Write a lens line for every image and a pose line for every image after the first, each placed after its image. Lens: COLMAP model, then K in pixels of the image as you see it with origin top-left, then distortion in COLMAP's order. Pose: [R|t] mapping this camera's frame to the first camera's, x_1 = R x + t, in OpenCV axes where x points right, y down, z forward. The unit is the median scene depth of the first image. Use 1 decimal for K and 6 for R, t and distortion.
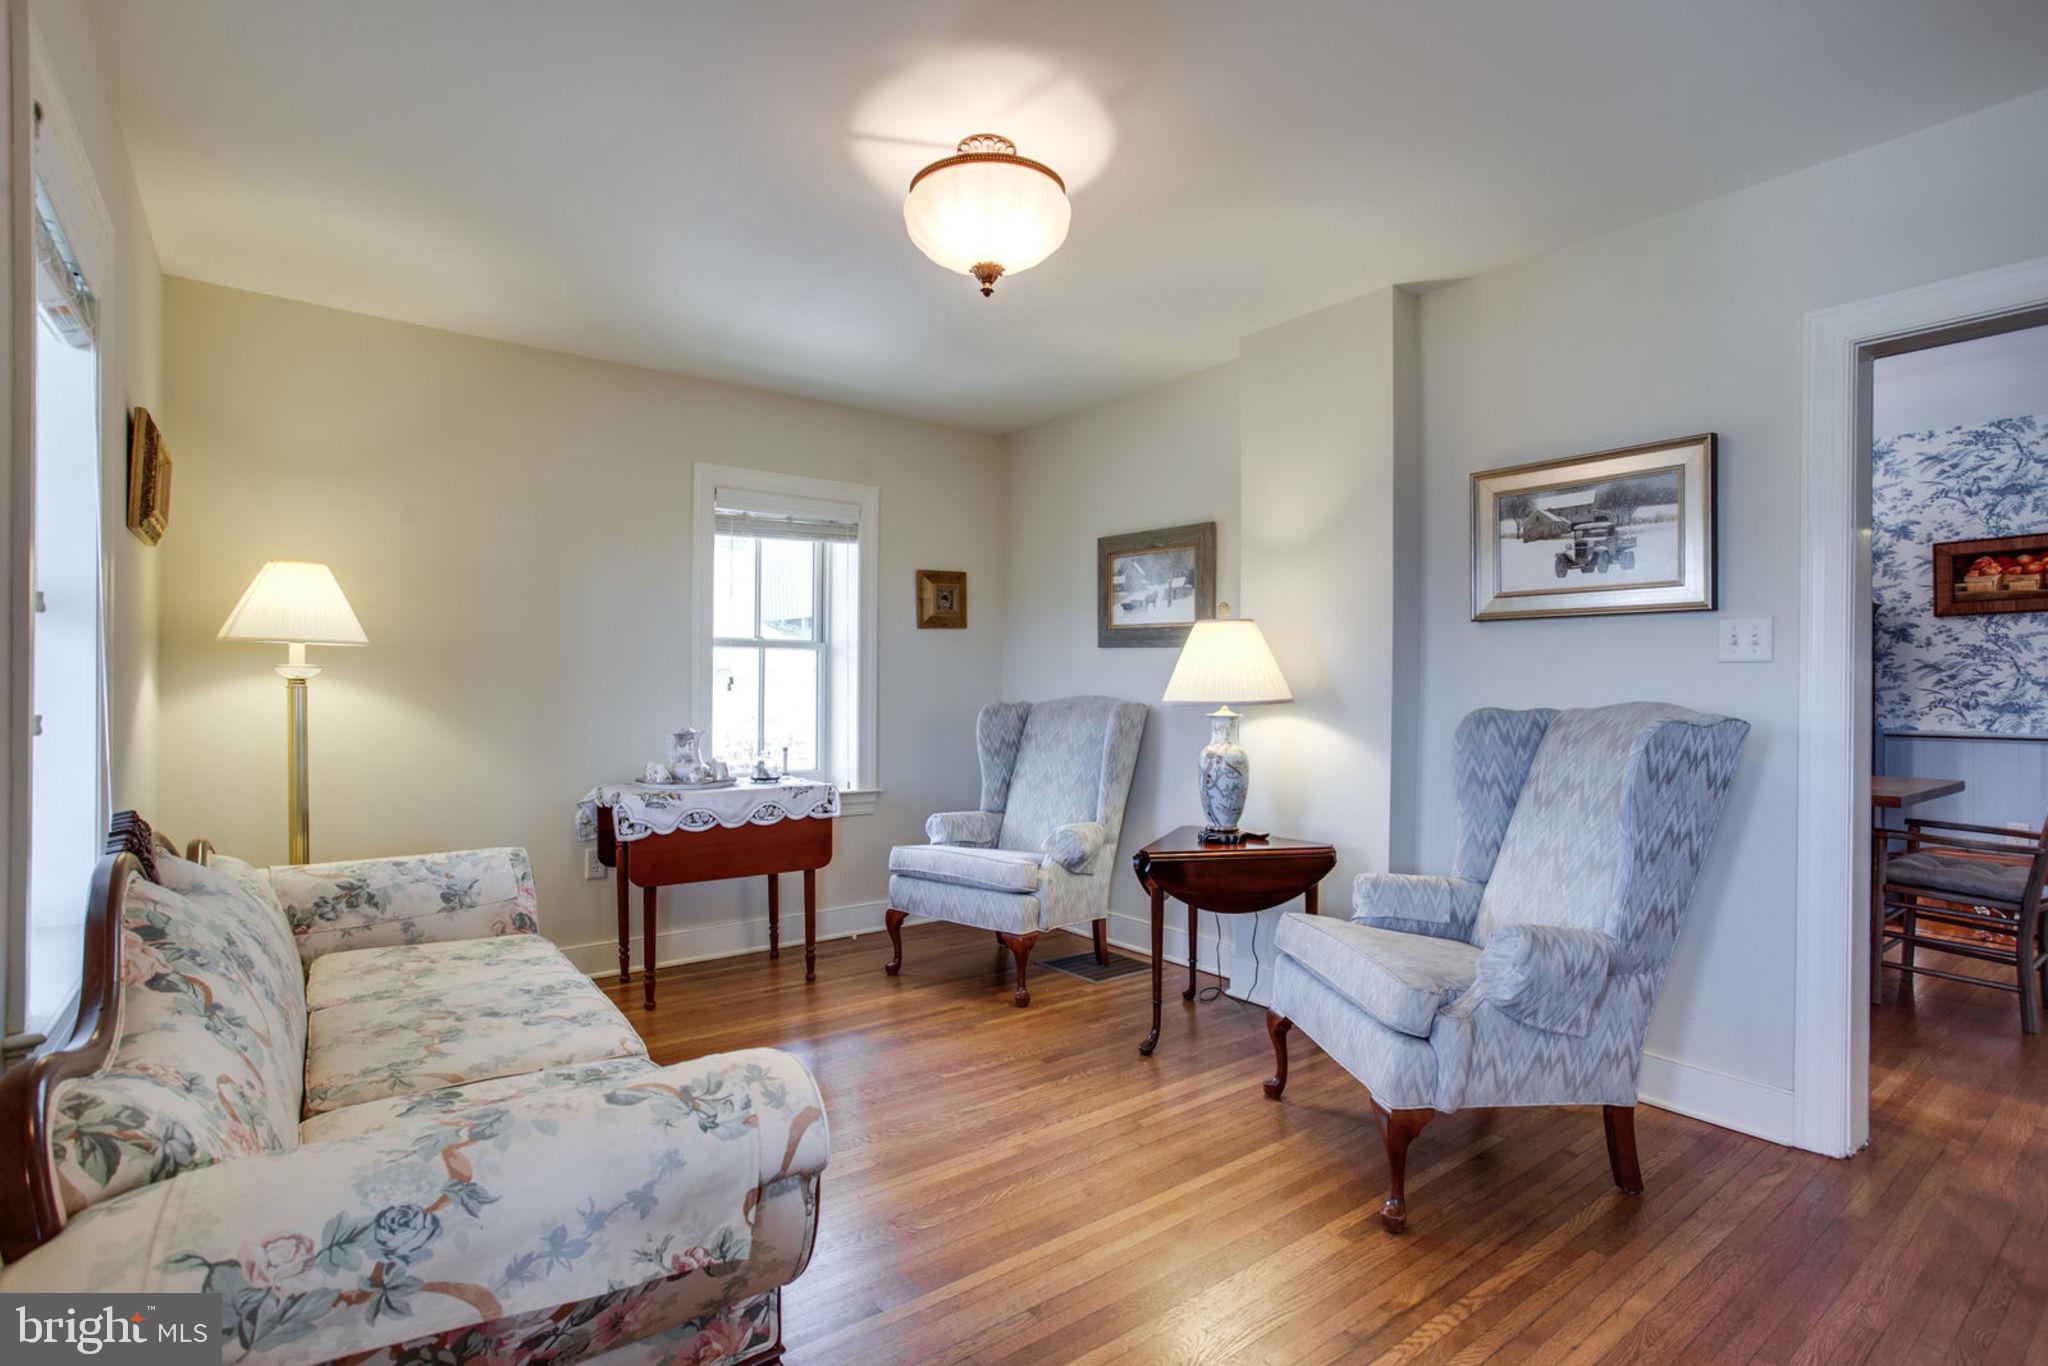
lens RADIAL K [[975.3, 0, 1024.0], [0, 975.3, 683.0], [0, 0, 1]] dist [-0.042631, 0.021293]
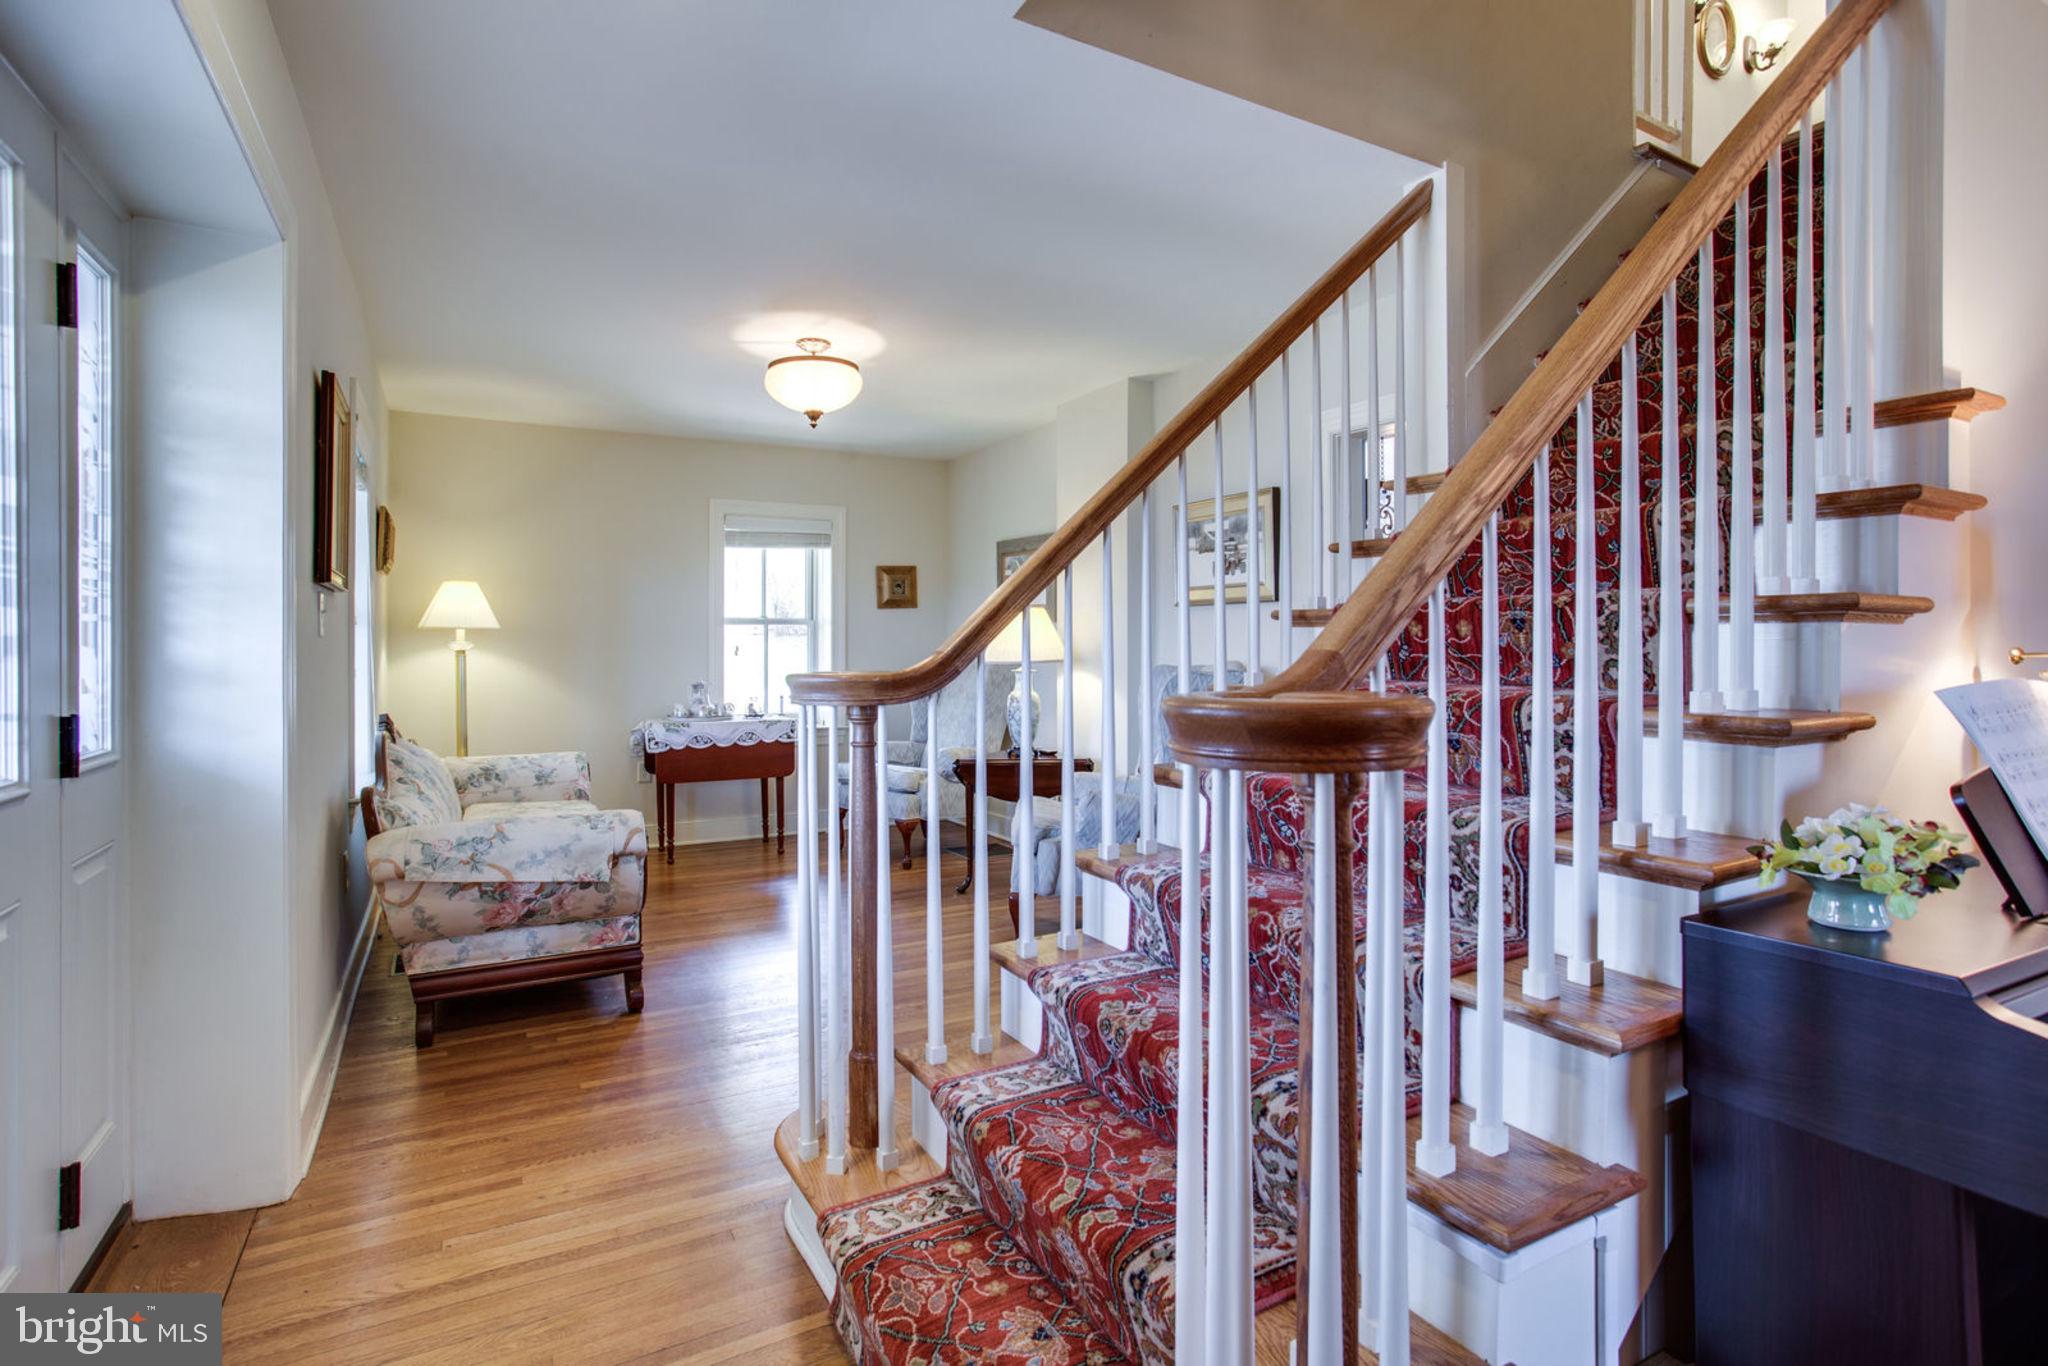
lens RADIAL K [[996.4, 0, 1022.6], [0, 996.4, 639.6], [0, 0, 1]] dist [-0.059822, -0.000052]
pose [[0.990060, -0.008702, -0.140378, 0.476085], [0.008020, 0.999953, -0.005423, -0.006288], [0.140418, 0.004243, 0.990083, -0.578819]]
